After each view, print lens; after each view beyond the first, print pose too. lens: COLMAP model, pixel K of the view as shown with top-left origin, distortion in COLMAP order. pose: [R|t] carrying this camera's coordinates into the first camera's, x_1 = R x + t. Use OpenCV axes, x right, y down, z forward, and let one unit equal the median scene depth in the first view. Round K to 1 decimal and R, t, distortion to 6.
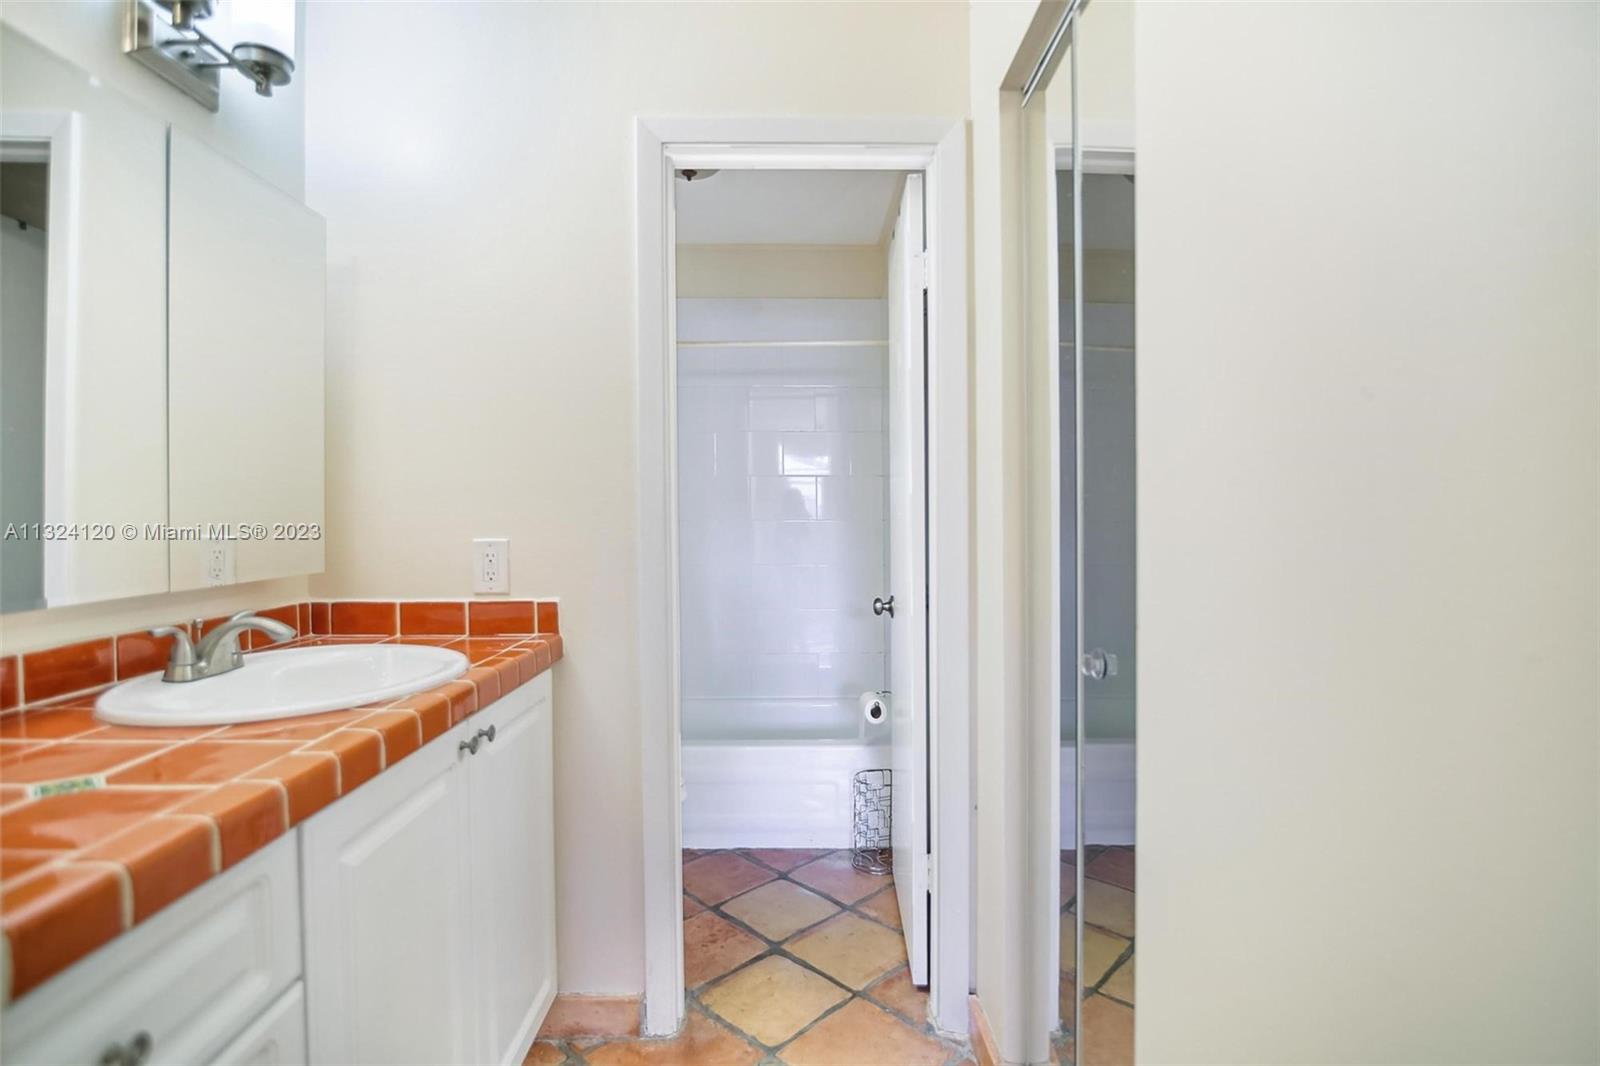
lens RADIAL K [[764.9, 0, 802.8], [0, 764.9, 526.6], [0, 0, 1]] dist [-0.013273, -0.000101]
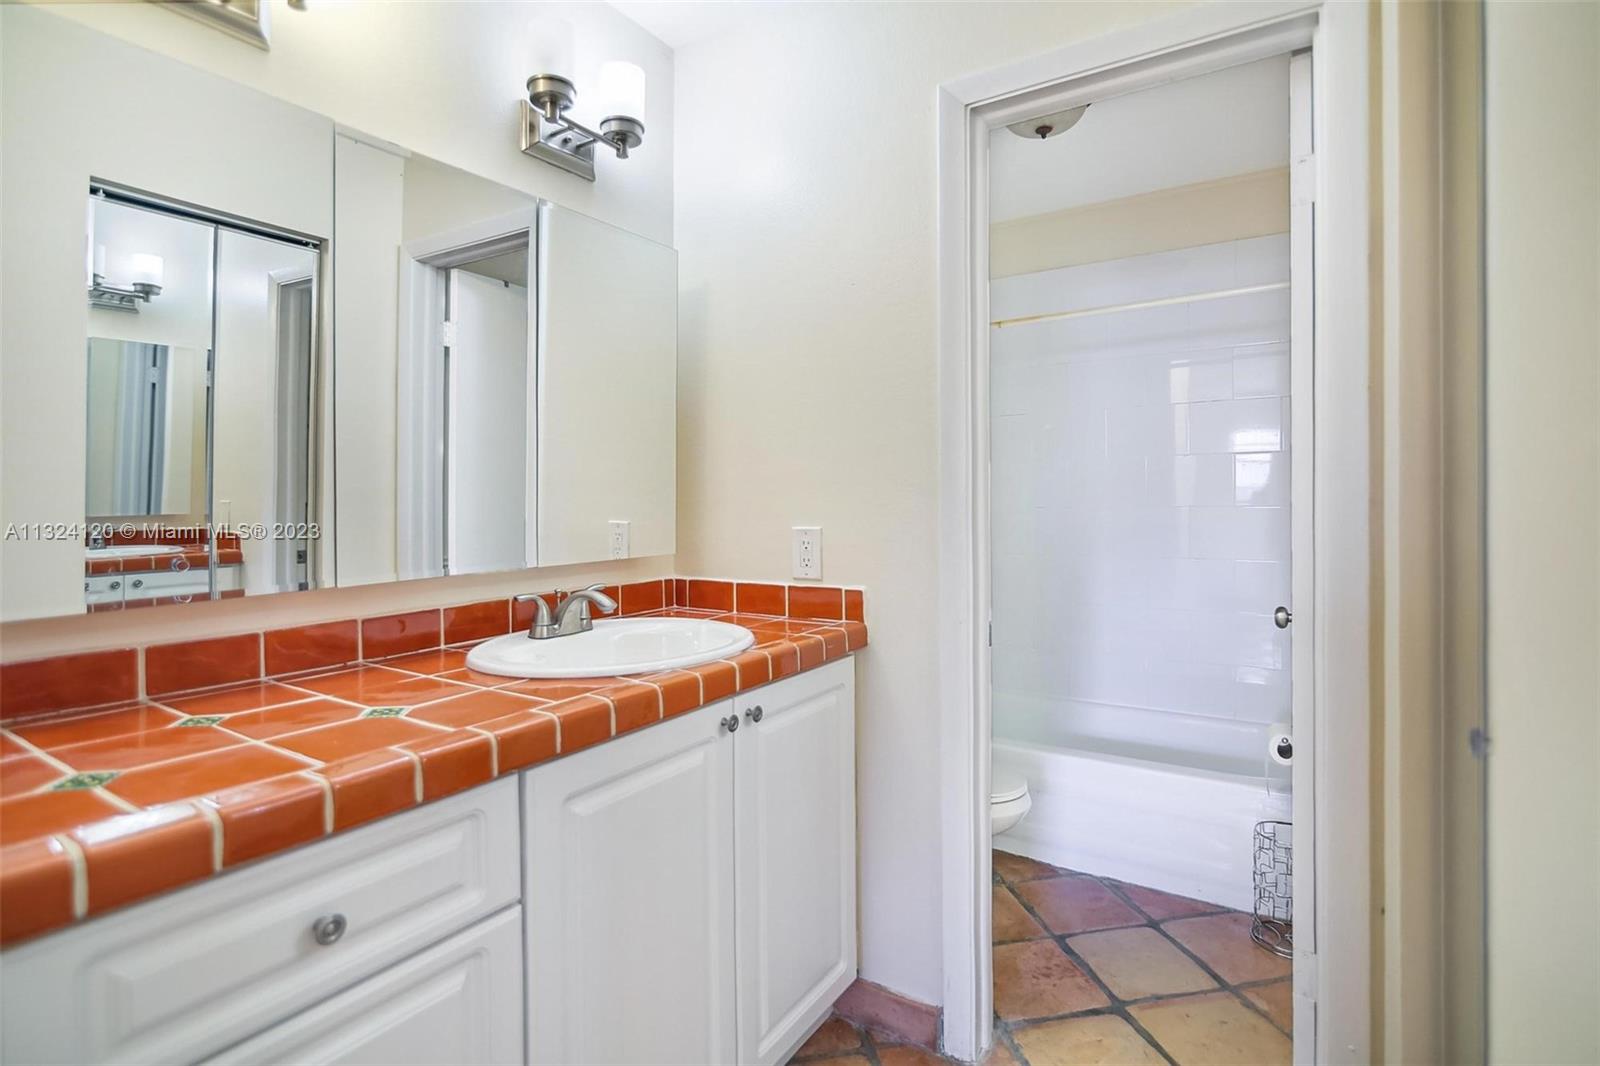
lens RADIAL K [[761.1, 0, 798.2], [0, 761.1, 515.0], [0, 0, 1]] dist [-0.010188, 0.000678]
pose [[0.837340, 0.003975, -0.546668, 0.157553], [-0.000935, 0.999983, 0.005840, -0.006809], [0.546681, -0.004379, 0.837329, 0.114895]]
